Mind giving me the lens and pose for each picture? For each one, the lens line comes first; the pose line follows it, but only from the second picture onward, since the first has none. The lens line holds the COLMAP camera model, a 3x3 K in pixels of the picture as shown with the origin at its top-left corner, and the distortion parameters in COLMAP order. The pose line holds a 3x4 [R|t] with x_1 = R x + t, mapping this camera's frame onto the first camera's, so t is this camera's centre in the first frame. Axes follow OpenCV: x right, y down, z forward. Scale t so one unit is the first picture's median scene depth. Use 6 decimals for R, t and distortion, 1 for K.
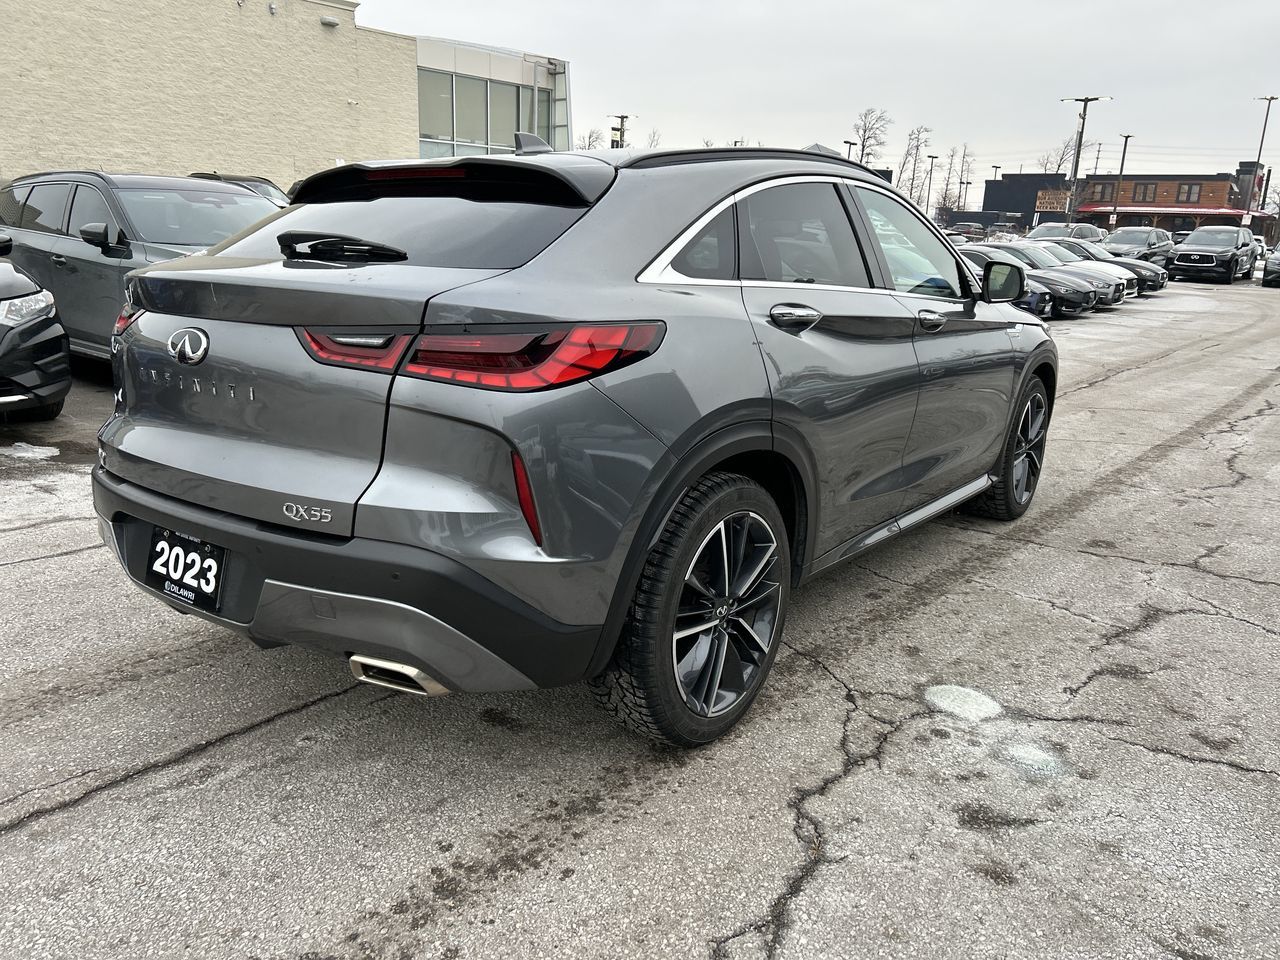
lens RADIAL K [[952.2, 0, 636.4], [0, 952.2, 485.5], [0, 0, 1]] dist [0.062598, -0.063860]
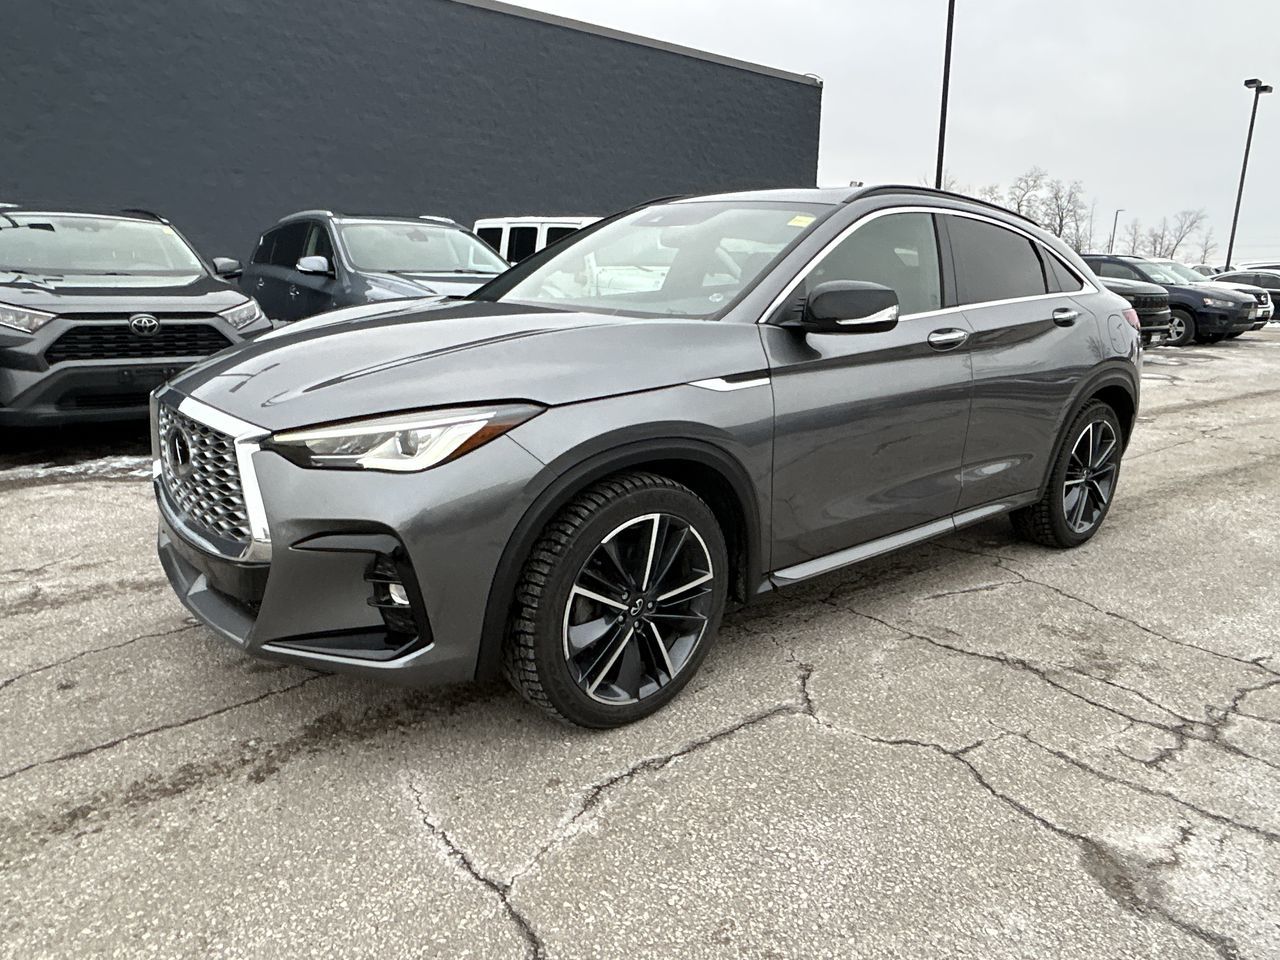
lens RADIAL K [[886.4, 0, 639.4], [0, 886.4, 478.5], [0, 0, 1]] dist [-0.003946, -0.003744]
pose [[-0.971792, -0.099805, 0.213680, -0.018717], [0.011292, 0.885310, 0.464865, -0.732004], [-0.235569, 0.454165, -0.859210, 2.923059]]
